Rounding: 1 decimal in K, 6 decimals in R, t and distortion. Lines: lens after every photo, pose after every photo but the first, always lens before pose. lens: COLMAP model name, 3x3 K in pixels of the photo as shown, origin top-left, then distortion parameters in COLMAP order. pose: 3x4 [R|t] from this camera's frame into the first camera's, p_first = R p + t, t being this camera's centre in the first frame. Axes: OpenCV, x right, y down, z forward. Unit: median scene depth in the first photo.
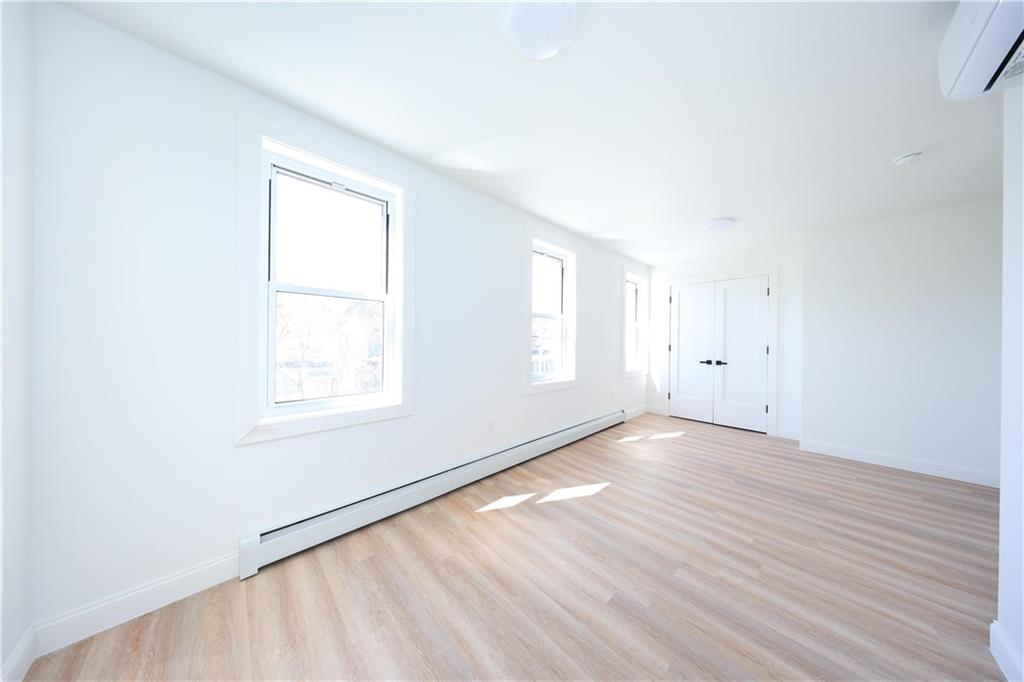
lens RADIAL K [[294.7, 0, 510.3], [0, 294.7, 339.0], [0, 0, 1]] dist [0.000835, 0.000071]
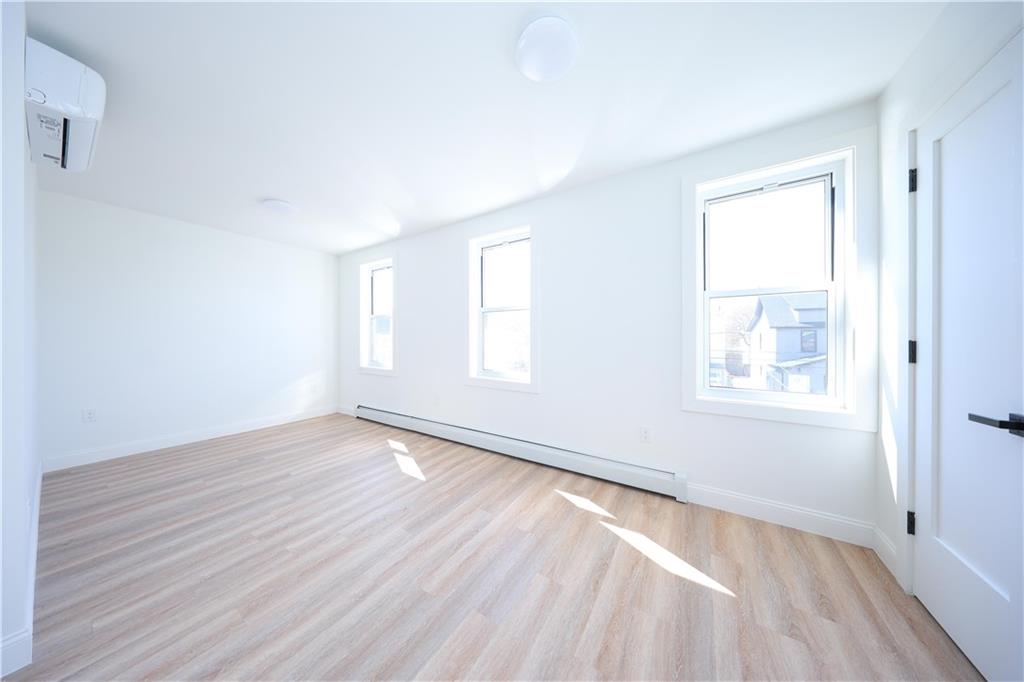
lens RADIAL K [[295.1, 0, 512.0], [0, 295.1, 341.0], [0, 0, 1]] dist [-0.005791, -0.000011]
pose [[0.233120, -0.008641, -0.972410, 1.610757], [-0.000884, 0.999958, -0.009098, 0.049507], [0.972448, 0.002981, 0.233102, 1.262132]]
